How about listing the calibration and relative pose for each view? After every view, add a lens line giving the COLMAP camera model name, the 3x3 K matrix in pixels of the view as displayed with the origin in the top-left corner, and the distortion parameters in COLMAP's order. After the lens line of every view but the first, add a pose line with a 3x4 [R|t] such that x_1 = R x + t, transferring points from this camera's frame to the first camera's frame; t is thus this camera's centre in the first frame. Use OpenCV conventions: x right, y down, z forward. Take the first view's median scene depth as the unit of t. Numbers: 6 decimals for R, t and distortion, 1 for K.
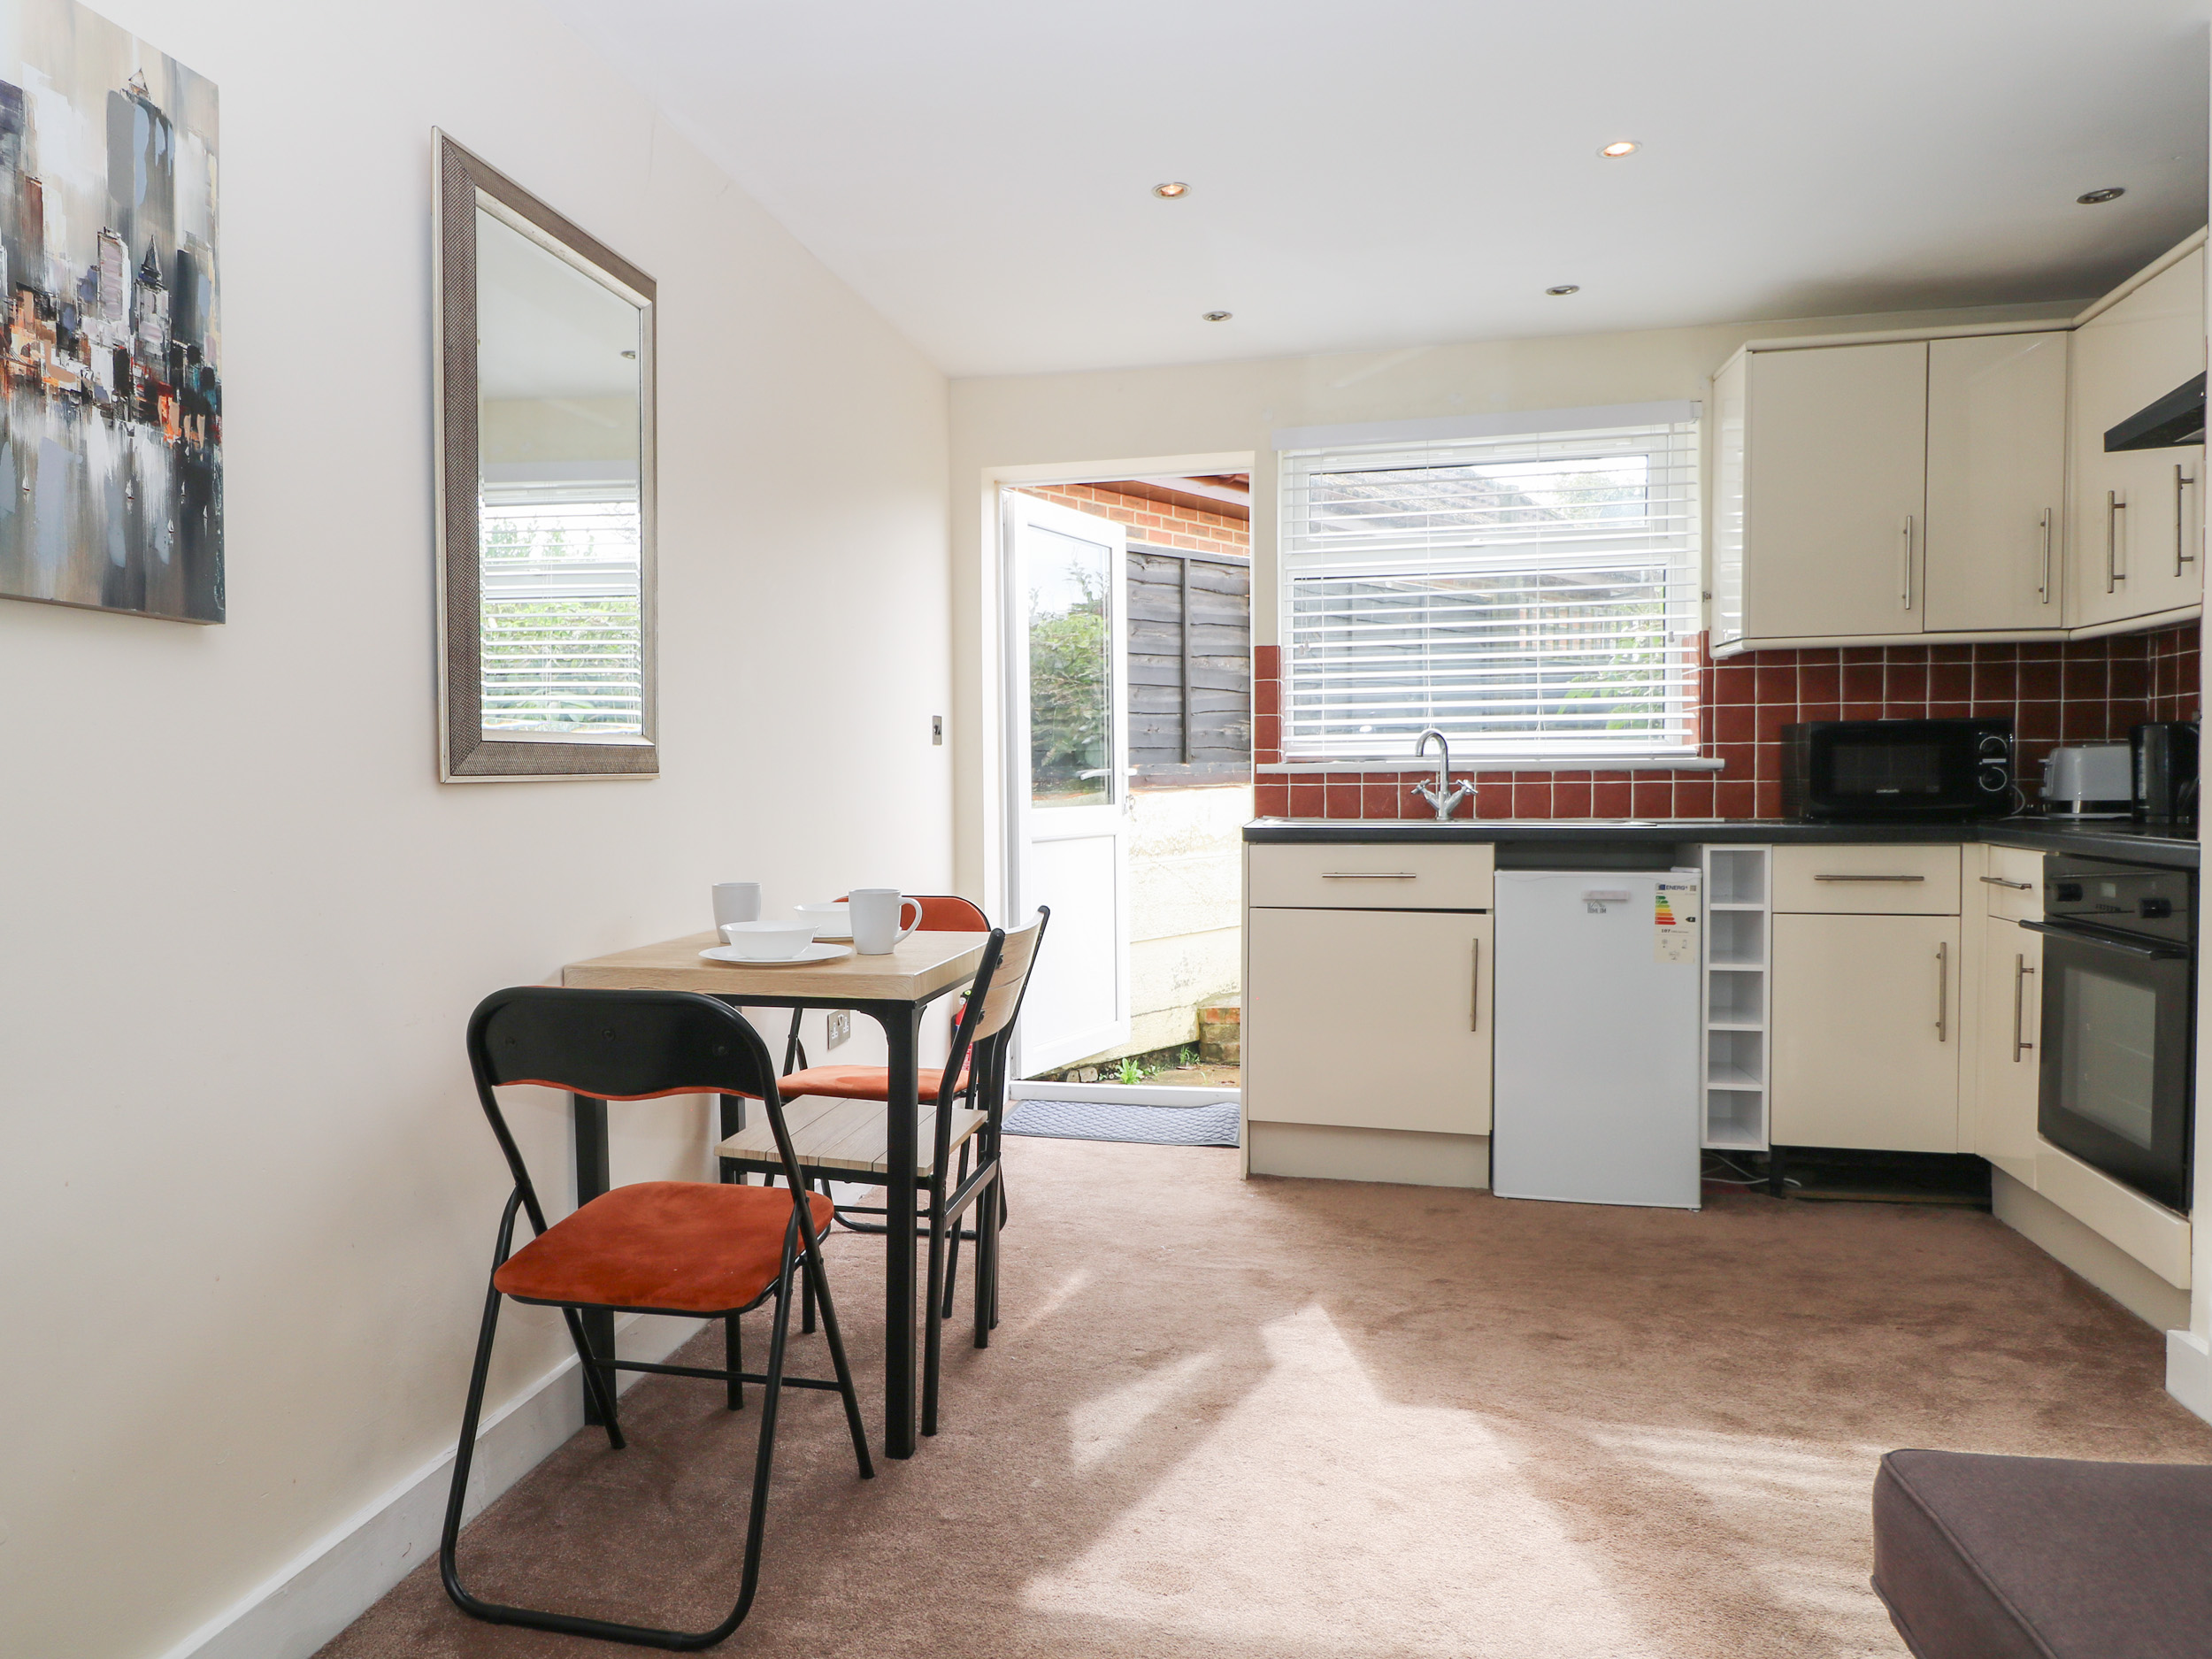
lens RADIAL K [[1292.3, 0, 1078.5], [0, 1292.3, 823.6], [0, 0, 1]] dist [-0.005985, -0.002932]
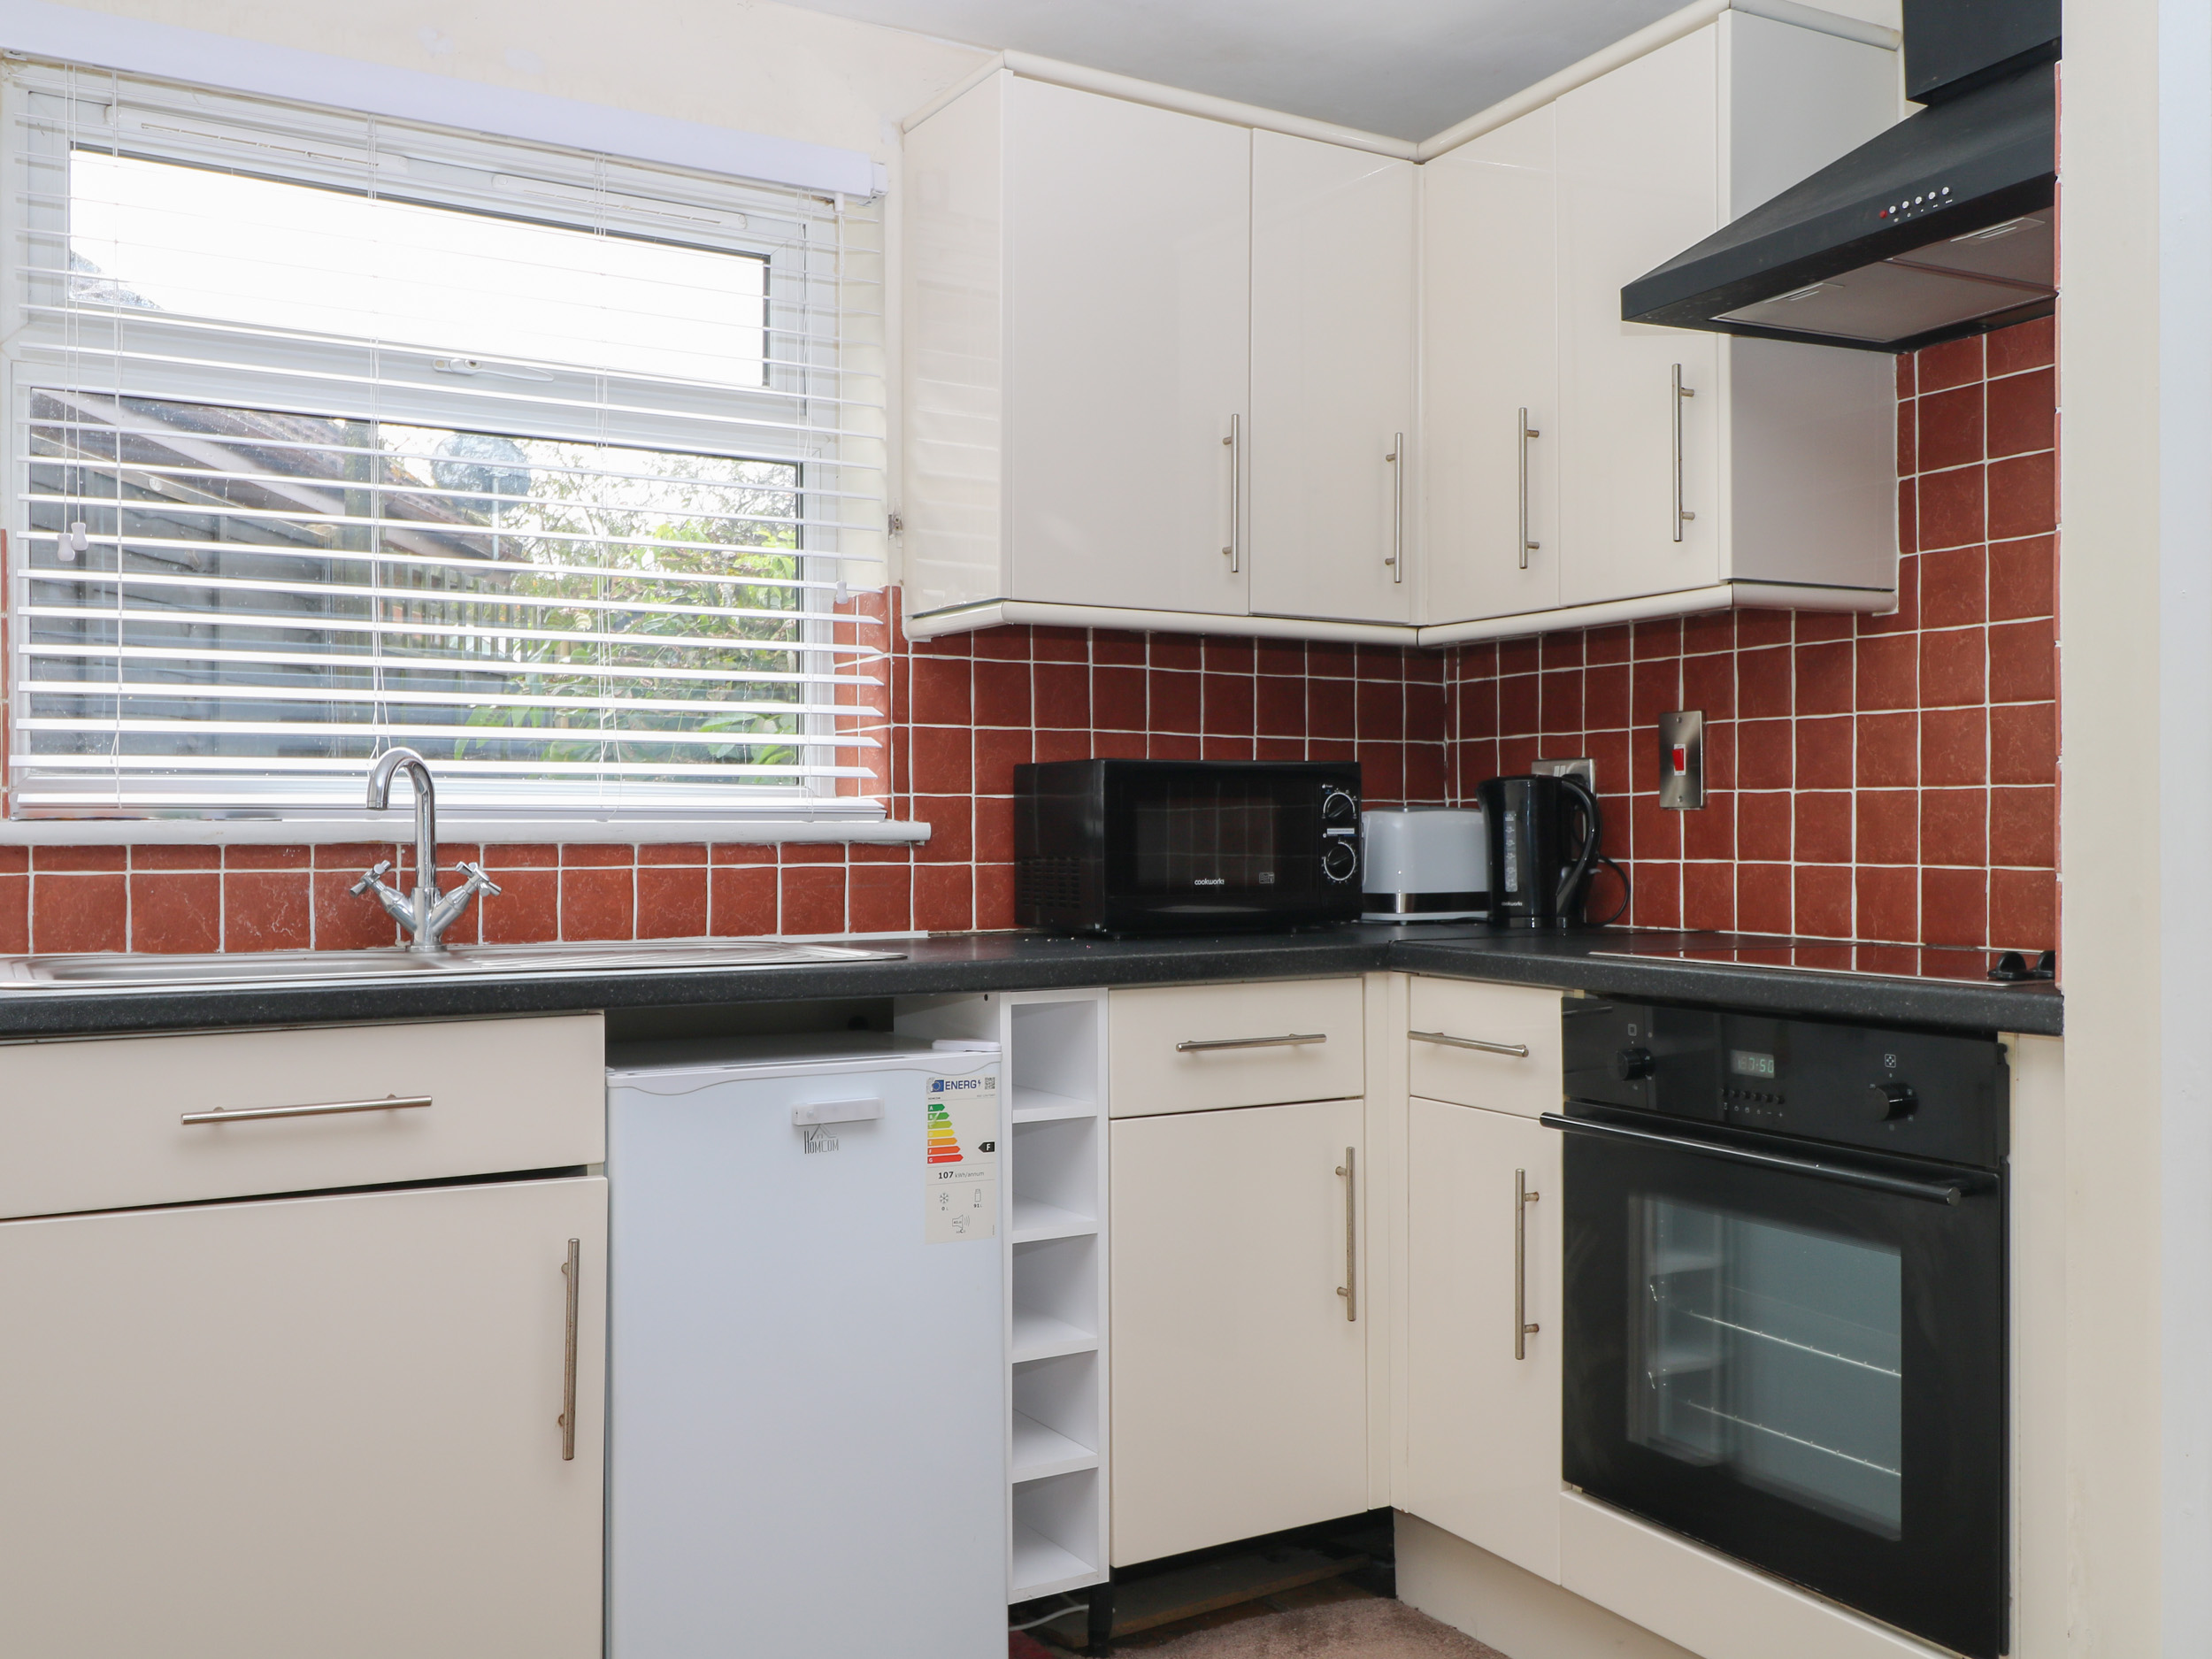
lens RADIAL K [[1880.6, 0, 1043.0], [0, 1880.6, 831.3], [0, 0, 1]] dist [0.016804, 0.007109]
pose [[0.749876, 0.008635, 0.661522, 0.010753], [0.019335, 0.999202, -0.034960, -0.019399], [-0.661296, 0.039006, 0.749110, 0.404315]]
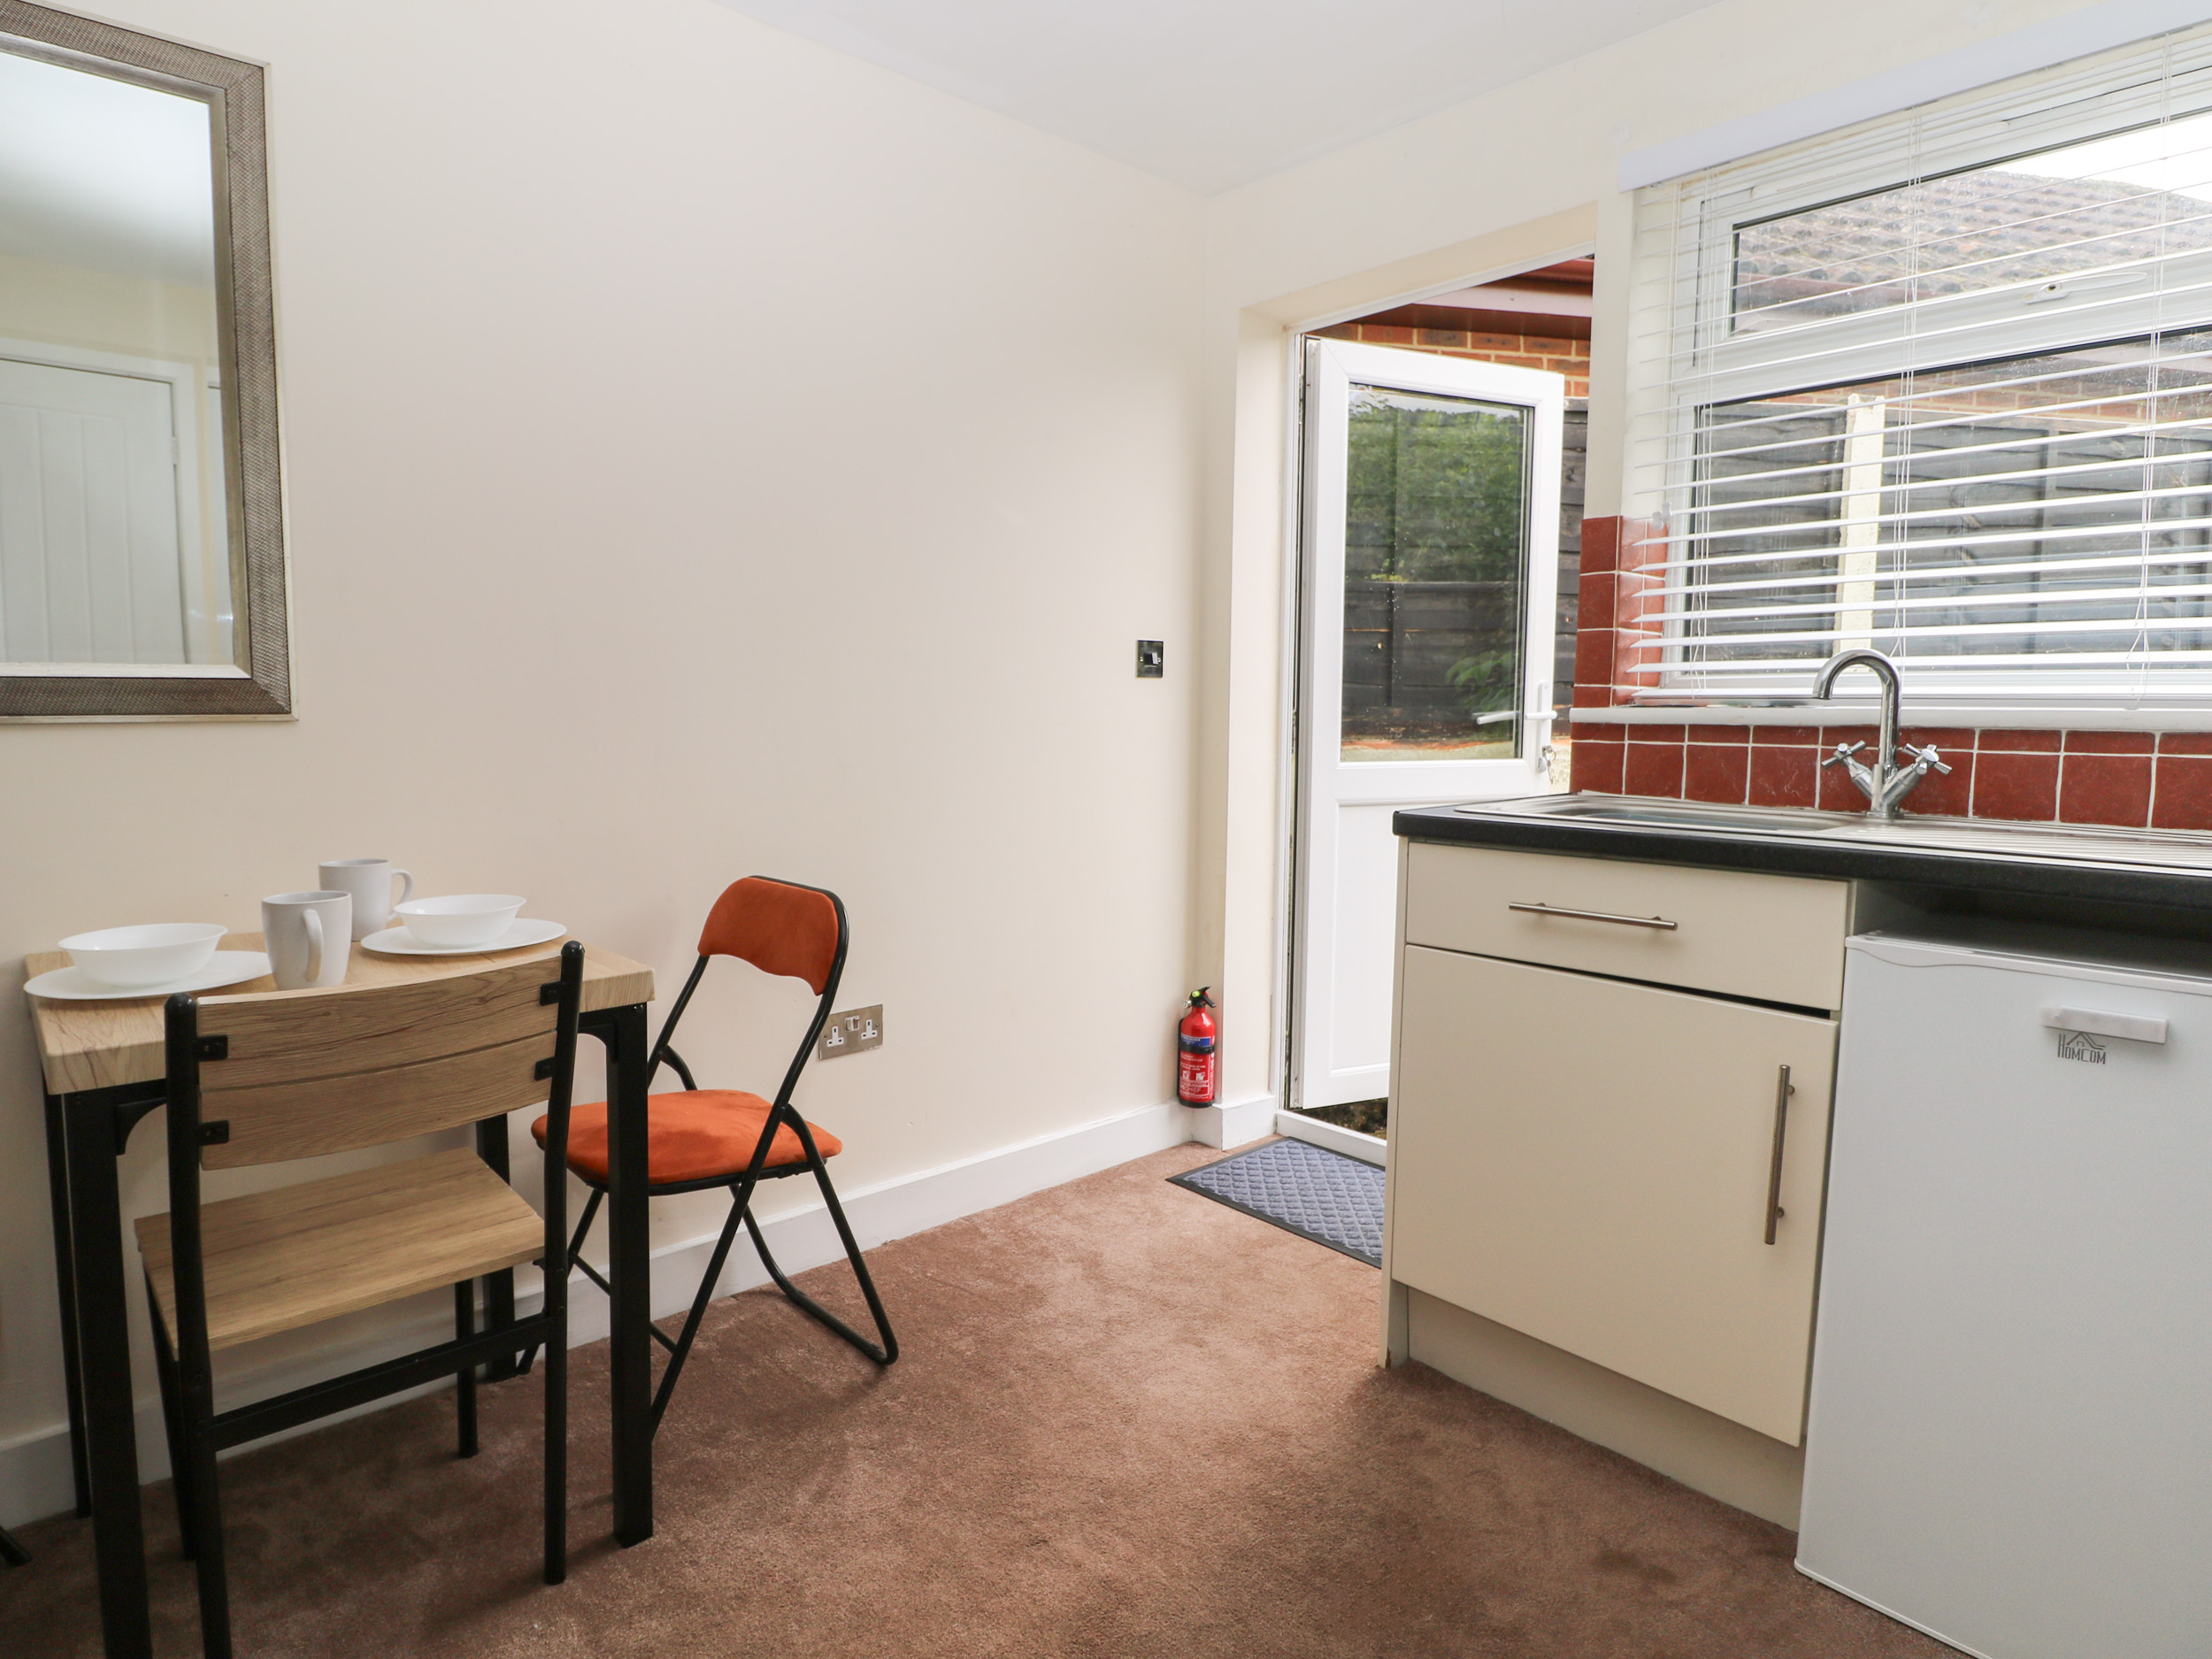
lens RADIAL K [[1192.3, 0, 1105.7], [0, 1192.3, 826.5], [0, 0, 1]] dist [0.000618, -0.012309]
pose [[0.830720, 0.068914, -0.552408, 0.320245], [-0.034435, 0.996769, 0.072566, -0.026612], [0.555624, -0.041260, 0.830409, 0.449532]]
